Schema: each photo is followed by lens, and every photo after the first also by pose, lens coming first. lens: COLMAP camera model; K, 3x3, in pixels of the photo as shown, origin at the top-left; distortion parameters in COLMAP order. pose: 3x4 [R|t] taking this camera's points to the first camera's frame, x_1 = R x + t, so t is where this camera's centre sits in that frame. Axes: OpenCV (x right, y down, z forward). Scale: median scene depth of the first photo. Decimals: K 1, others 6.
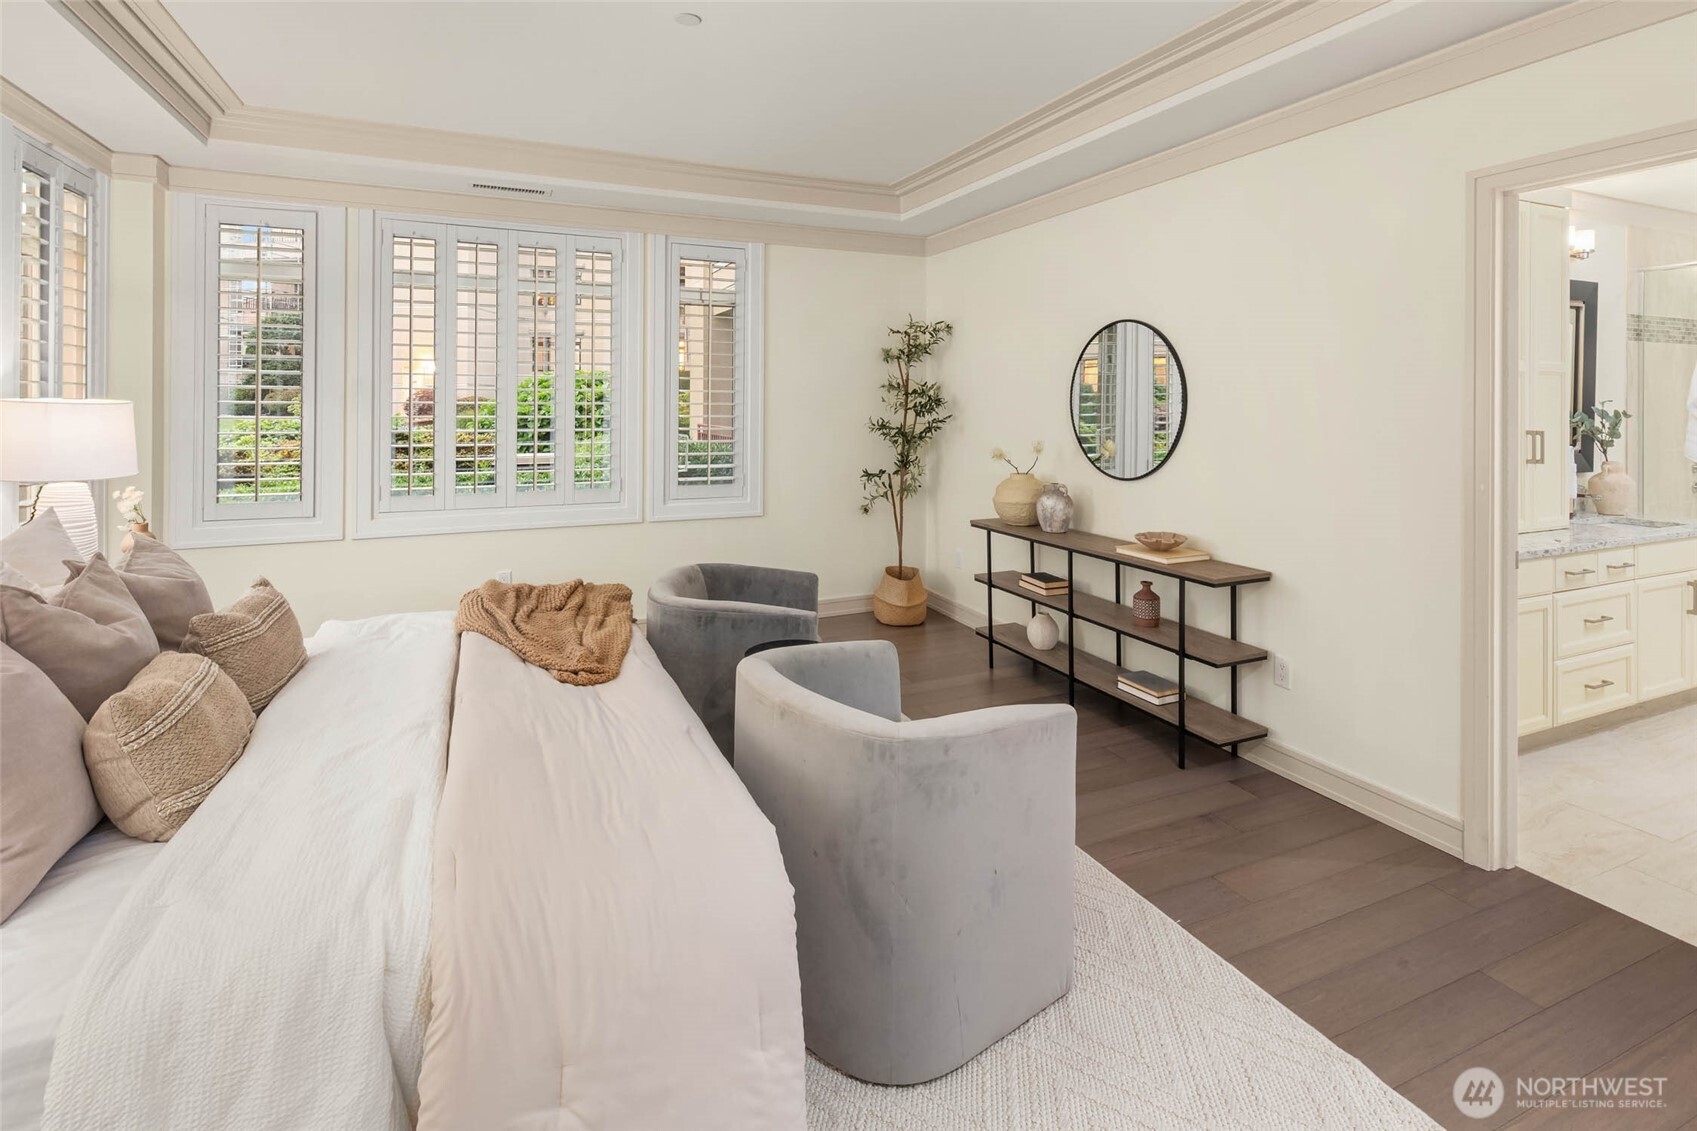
lens RADIAL K [[820.2, 0, 848.3], [0, 820.2, 404.5], [0, 0, 1]] dist [0.002594, 0.000678]
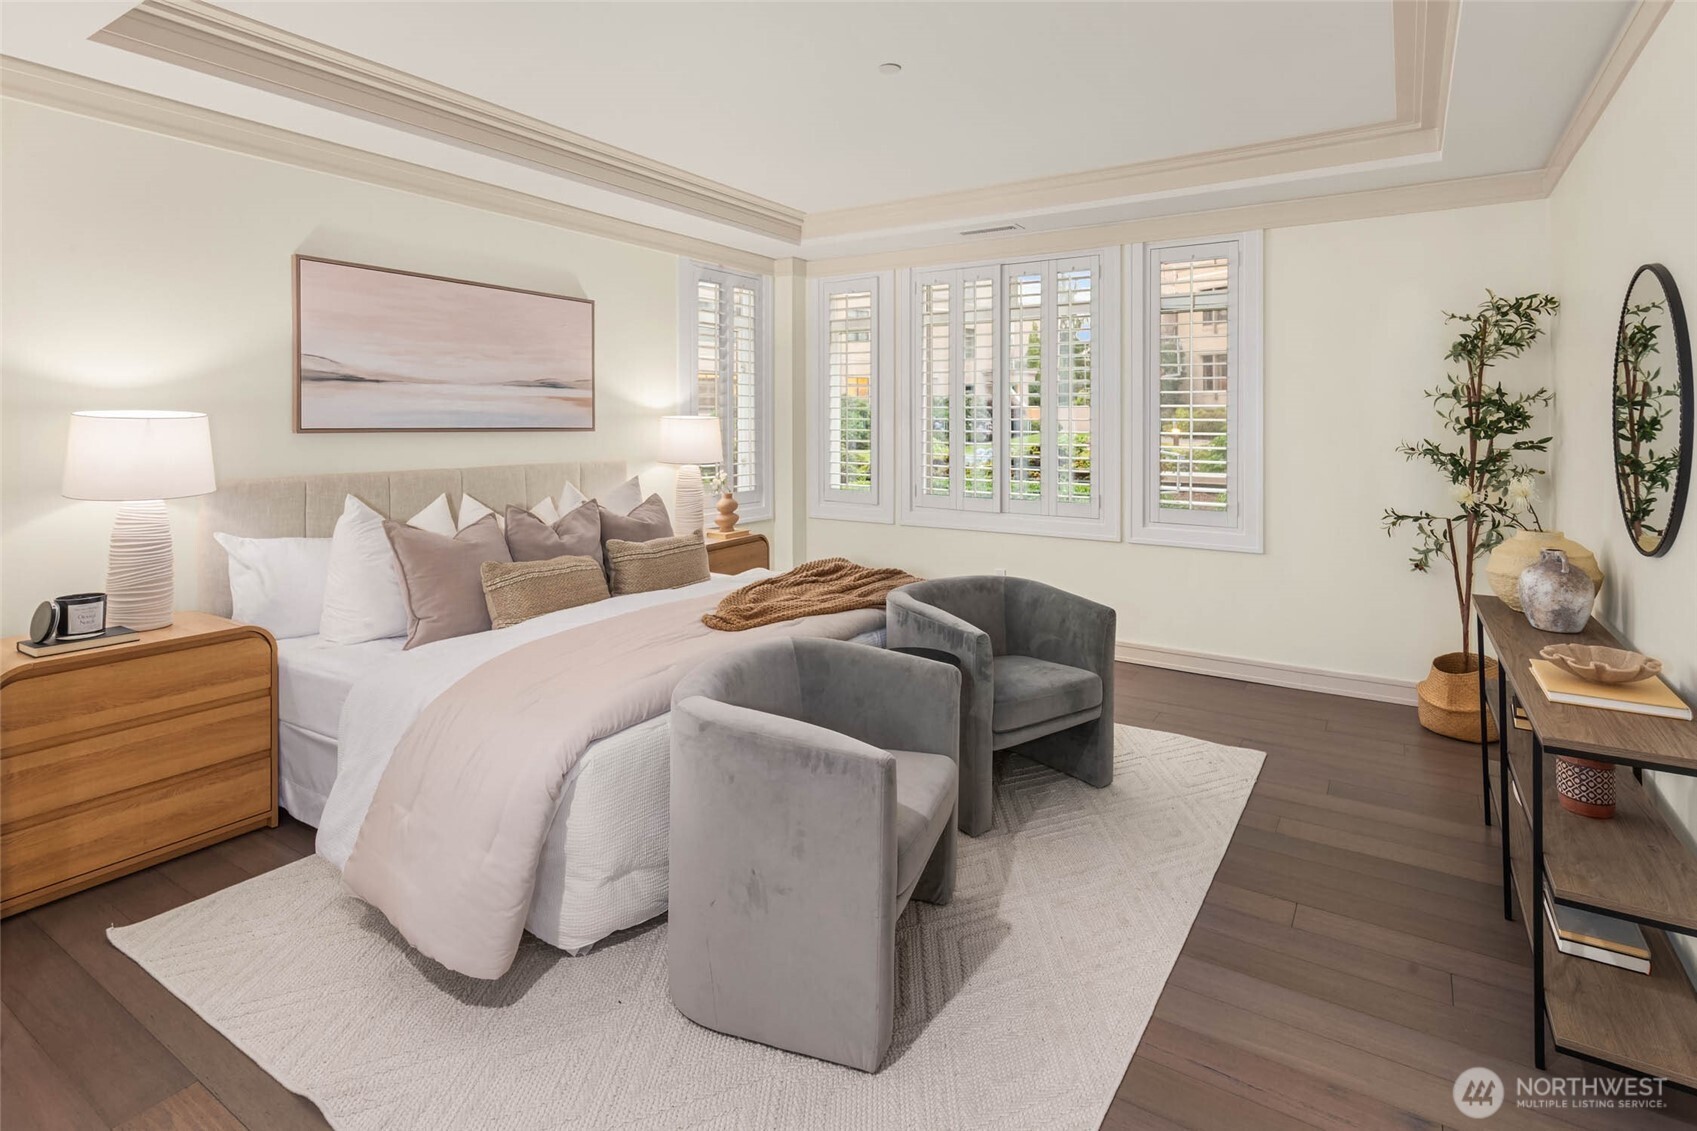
lens RADIAL K [[851.3, 0, 851.3], [0, 851.3, 416.7], [0, 0, 1]] dist [-0.000834, 0.000009]
pose [[0.546990, -0.004020, -0.837130, 0.393435], [-0.000442, 0.999987, -0.005091, 0.000471], [0.837139, 0.003154, 0.546981, 0.171504]]
